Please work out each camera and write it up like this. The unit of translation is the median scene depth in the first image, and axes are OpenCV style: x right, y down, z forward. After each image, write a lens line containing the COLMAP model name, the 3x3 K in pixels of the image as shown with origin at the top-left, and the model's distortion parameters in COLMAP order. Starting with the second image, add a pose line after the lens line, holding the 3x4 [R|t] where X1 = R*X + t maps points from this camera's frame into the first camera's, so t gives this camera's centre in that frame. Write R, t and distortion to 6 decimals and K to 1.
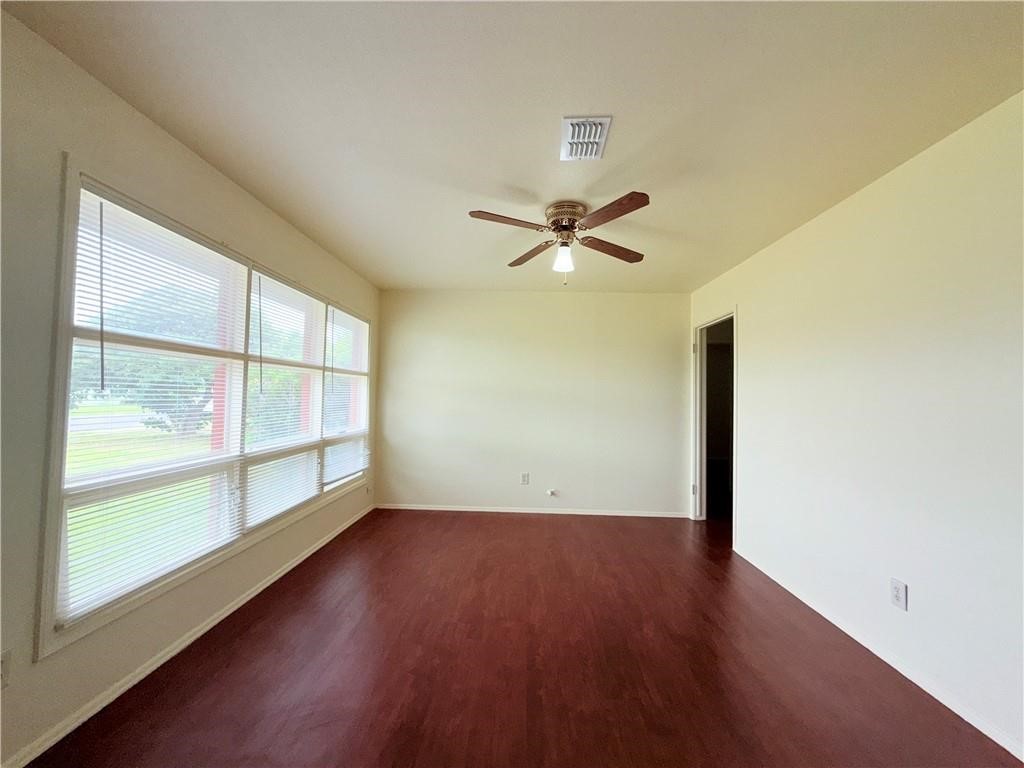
lens RADIAL K [[407.1, 0, 509.8], [0, 407.1, 383.6], [0, 0, 1]] dist [0.001406, 0.000449]
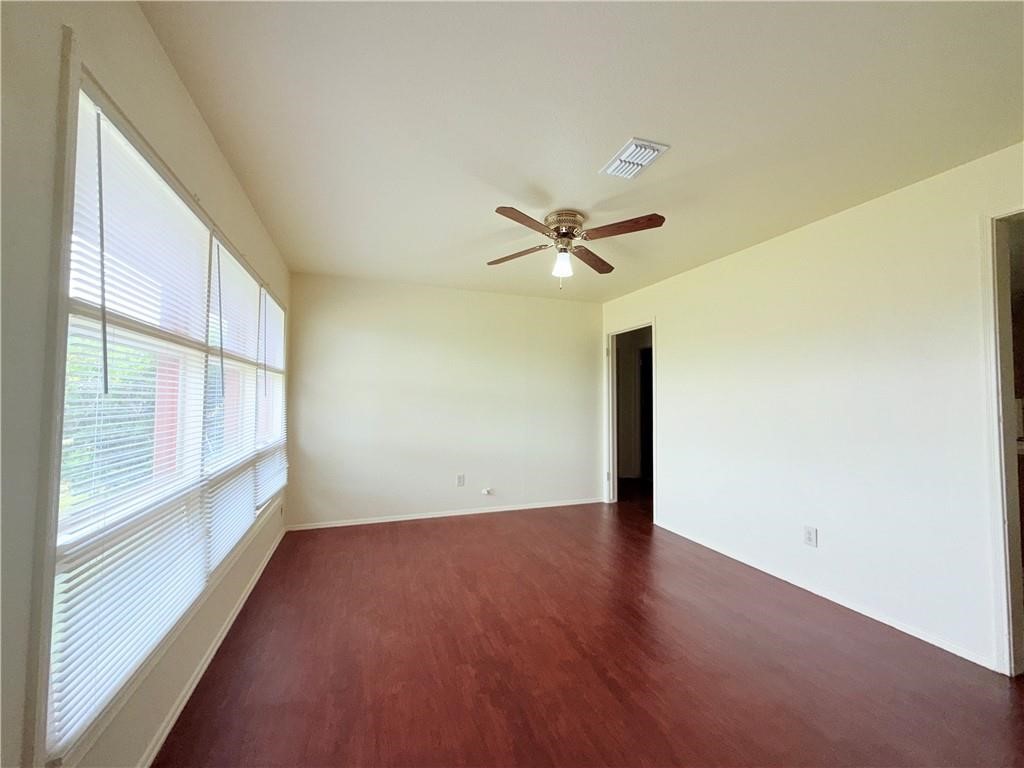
lens RADIAL K [[408.4, 0, 510.0], [0, 408.4, 383.3], [0, 0, 1]] dist [0.000919, 0.000205]
pose [[0.928264, -0.001413, 0.371918, -0.383147], [0.001141, 0.999999, 0.000951, -0.001543], [-0.371919, -0.000458, 0.928265, 0.074657]]
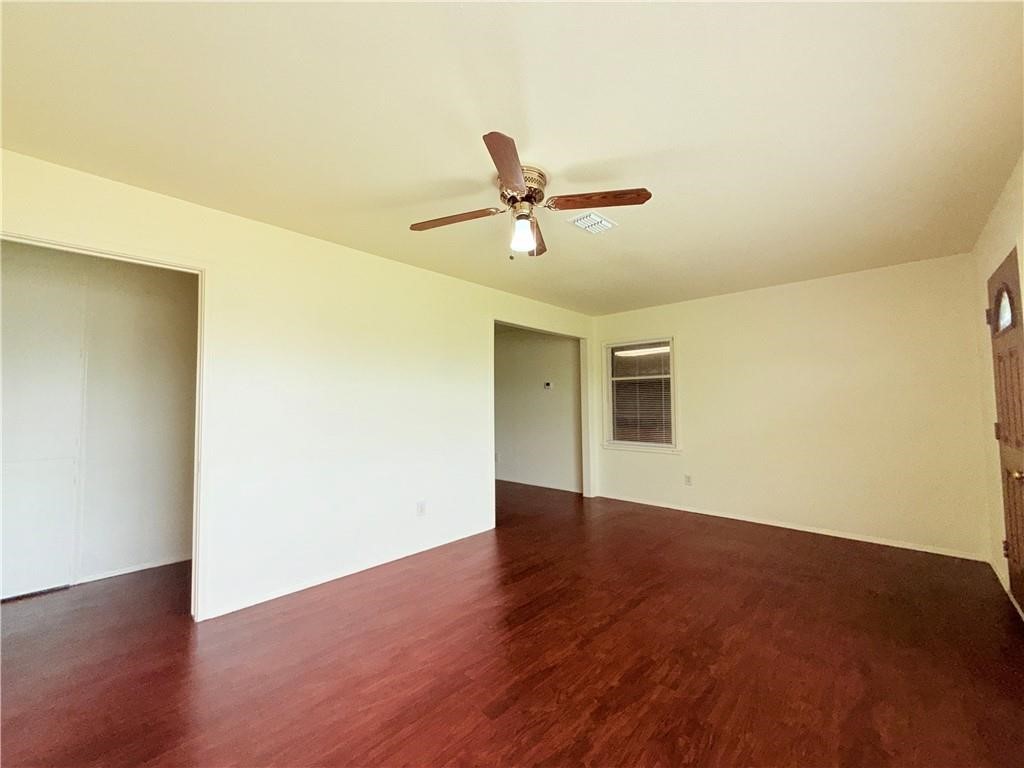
lens RADIAL K [[408.4, 0, 510.0], [0, 408.4, 383.3], [0, 0, 1]] dist [0.000919, 0.000205]
pose [[-0.750807, 0.015576, 0.660338, -0.397787], [-0.032337, 0.997656, -0.060301, 0.051373], [-0.659730, -0.066628, -0.748543, 1.622759]]
